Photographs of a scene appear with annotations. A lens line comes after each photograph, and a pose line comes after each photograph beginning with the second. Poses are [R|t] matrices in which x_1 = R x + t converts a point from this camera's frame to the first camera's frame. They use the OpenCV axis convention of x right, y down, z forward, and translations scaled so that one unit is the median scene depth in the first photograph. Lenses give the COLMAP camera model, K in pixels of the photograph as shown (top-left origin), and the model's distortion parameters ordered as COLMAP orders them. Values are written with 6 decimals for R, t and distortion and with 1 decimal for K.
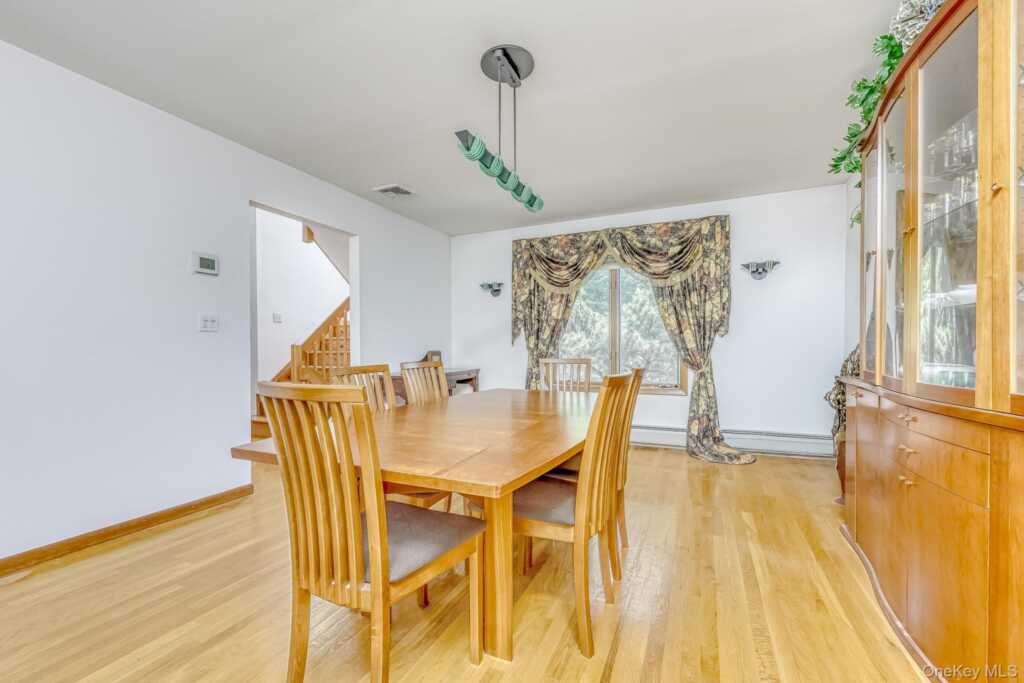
lens RADIAL K [[422.0, 0, 509.5], [0, 422.0, 347.3], [0, 0, 1]] dist [0.002713, 0.000109]
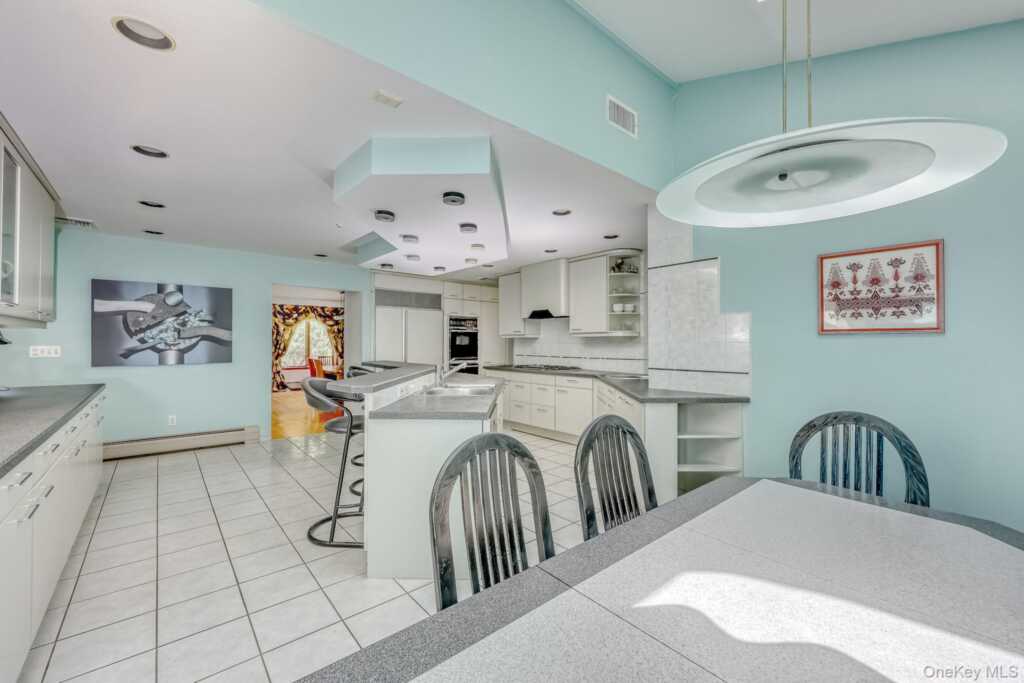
lens RADIAL K [[422.0, 0, 511.7], [0, 422.0, 341.5], [0, 0, 1]] dist [0.002713, 0.000109]
pose [[0.426043, 0.008367, 0.904664, -1.531405], [0.001467, 0.999950, -0.009939, -0.032302], [-0.904702, 0.005562, 0.426009, -1.180713]]
